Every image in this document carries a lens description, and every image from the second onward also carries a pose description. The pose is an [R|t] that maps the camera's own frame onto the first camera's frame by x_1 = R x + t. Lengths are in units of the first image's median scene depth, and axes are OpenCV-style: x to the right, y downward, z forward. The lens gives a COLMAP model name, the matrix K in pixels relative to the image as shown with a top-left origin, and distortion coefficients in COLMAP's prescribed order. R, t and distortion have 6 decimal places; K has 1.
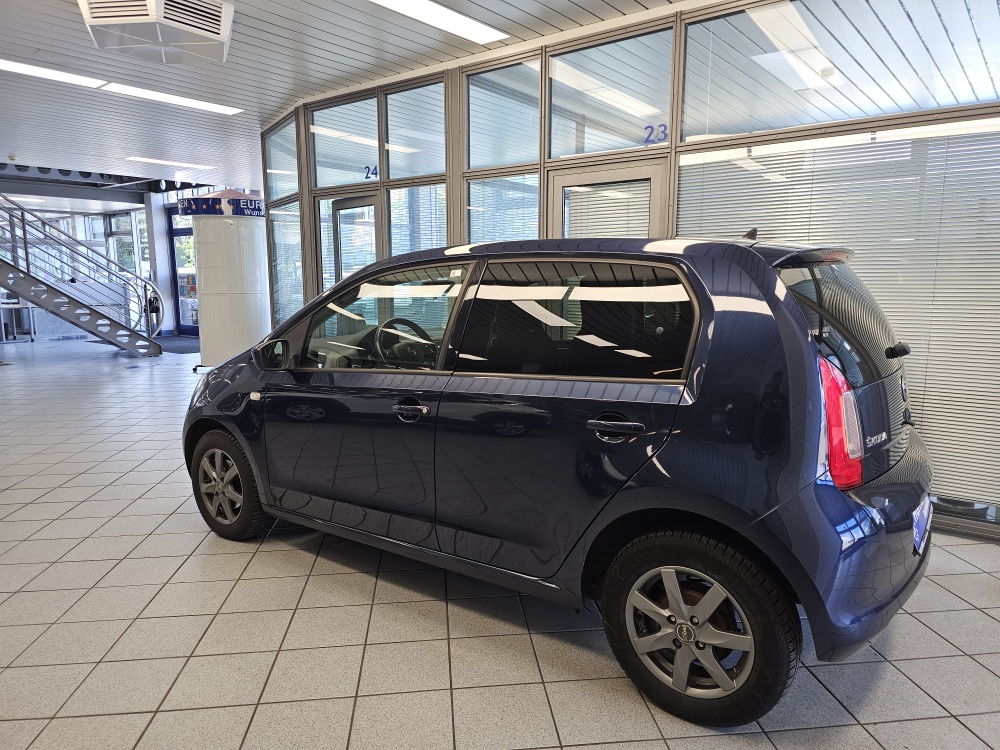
lens RADIAL K [[673.7, 0, 517.3], [0, 673.7, 371.8], [0, 0, 1]] dist [0.047834, -0.057421]
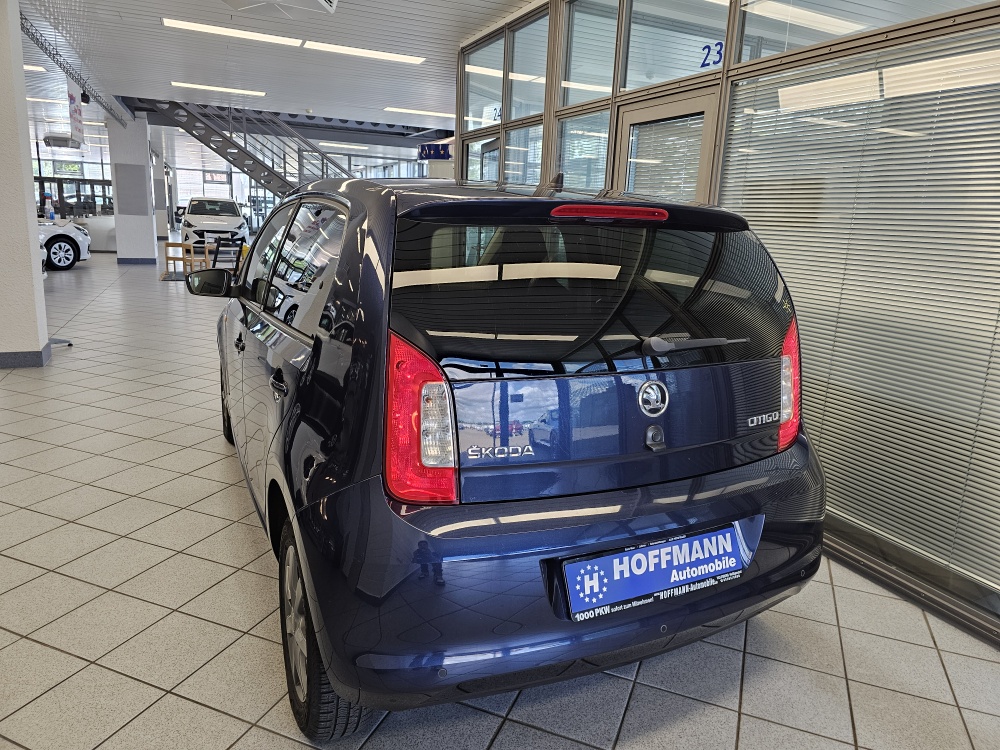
lens RADIAL K [[673.7, 0, 509.2], [0, 673.7, 364.4], [0, 0, 1]] dist [0.047834, -0.057421]
pose [[0.876461, 0.141210, -0.460301, 0.159374], [-0.111003, 0.989533, 0.092205, -0.013653], [0.468503, -0.029719, 0.882962, 0.063268]]
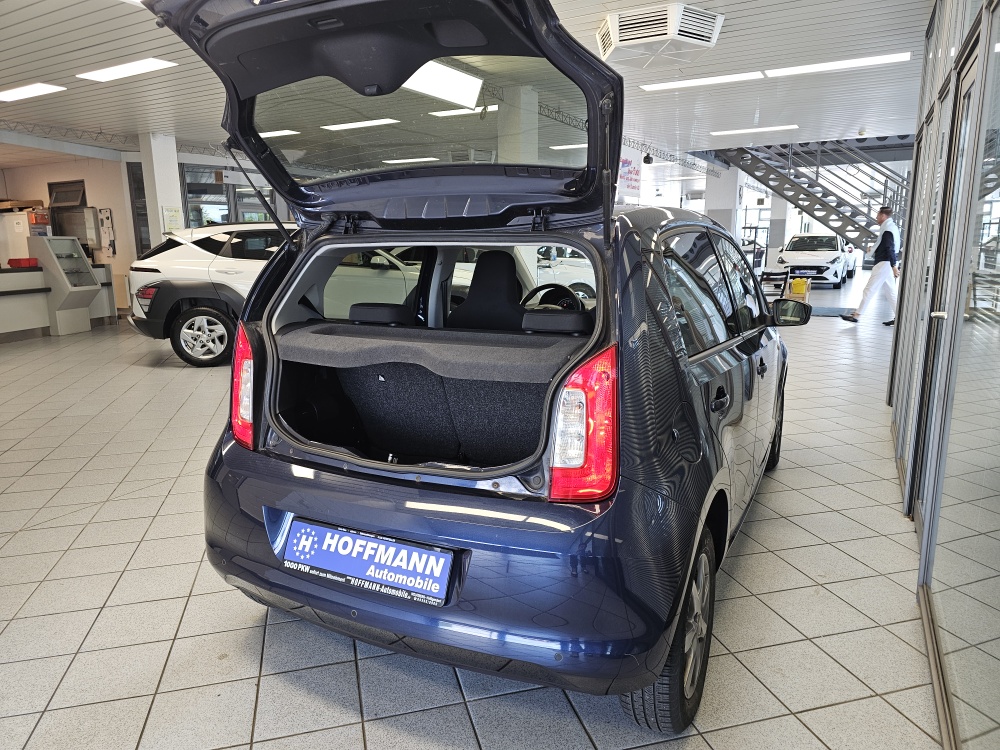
lens RADIAL K [[673.7, 0, 503.6], [0, 673.7, 384.1], [0, 0, 1]] dist [0.047834, -0.057421]
pose [[0.127739, 0.199552, -0.971526, 0.297371], [-0.122920, 0.975183, 0.184141, -0.036029], [0.984161, 0.095898, 0.149097, 0.239452]]
